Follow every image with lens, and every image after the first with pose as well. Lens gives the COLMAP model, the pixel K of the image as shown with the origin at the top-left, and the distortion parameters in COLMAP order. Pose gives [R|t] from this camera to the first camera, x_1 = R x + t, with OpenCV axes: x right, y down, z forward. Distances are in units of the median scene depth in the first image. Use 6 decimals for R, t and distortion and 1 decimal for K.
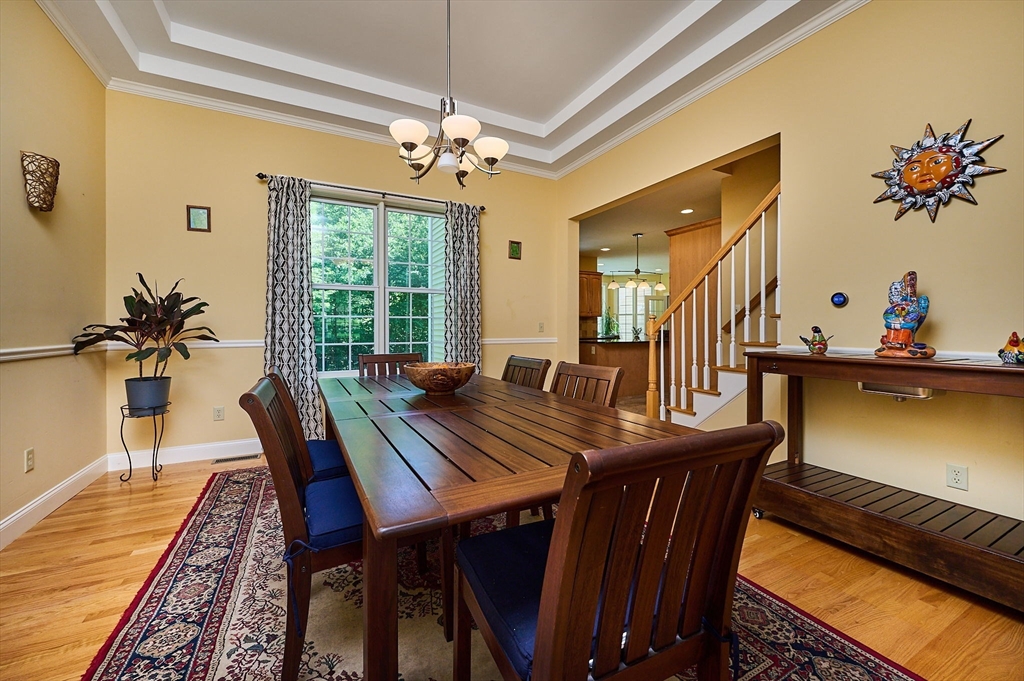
lens RADIAL K [[406.9, 0, 515.4], [0, 406.9, 331.2], [0, 0, 1]] dist [-0.002000, 0.000599]
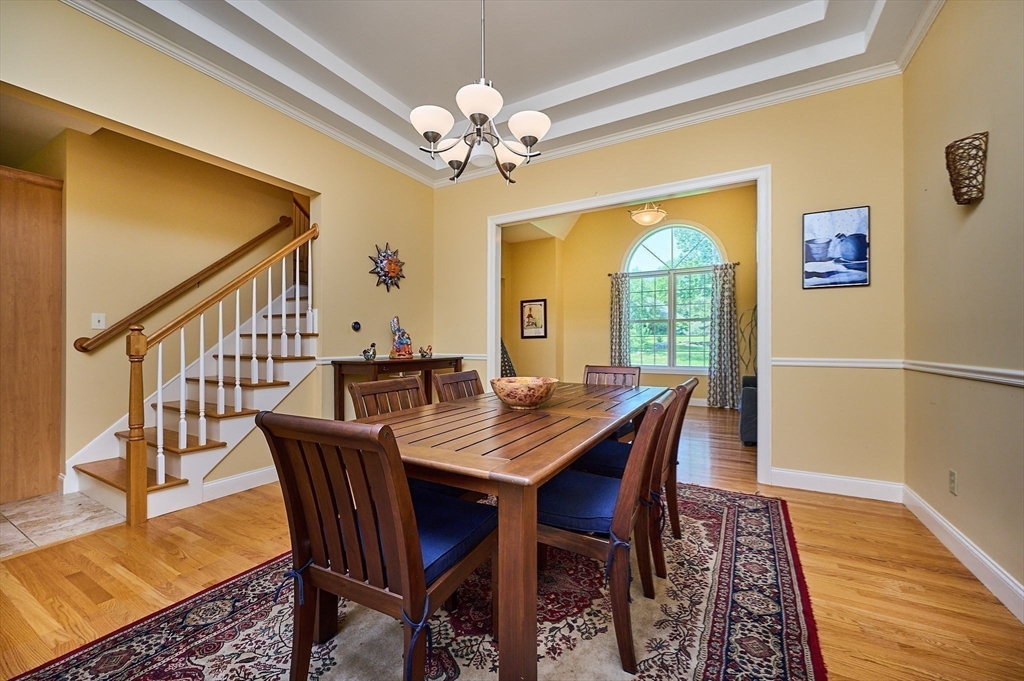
lens RADIAL K [[406.9, 0, 513.4], [0, 406.9, 342.1], [0, 0, 1]] dist [-0.002000, 0.000599]
pose [[-0.538428, 0.003932, 0.842663, -1.259994], [0.007203, 0.999974, -0.000063, -0.015729], [-0.842641, 0.006036, -0.538442, 1.912363]]
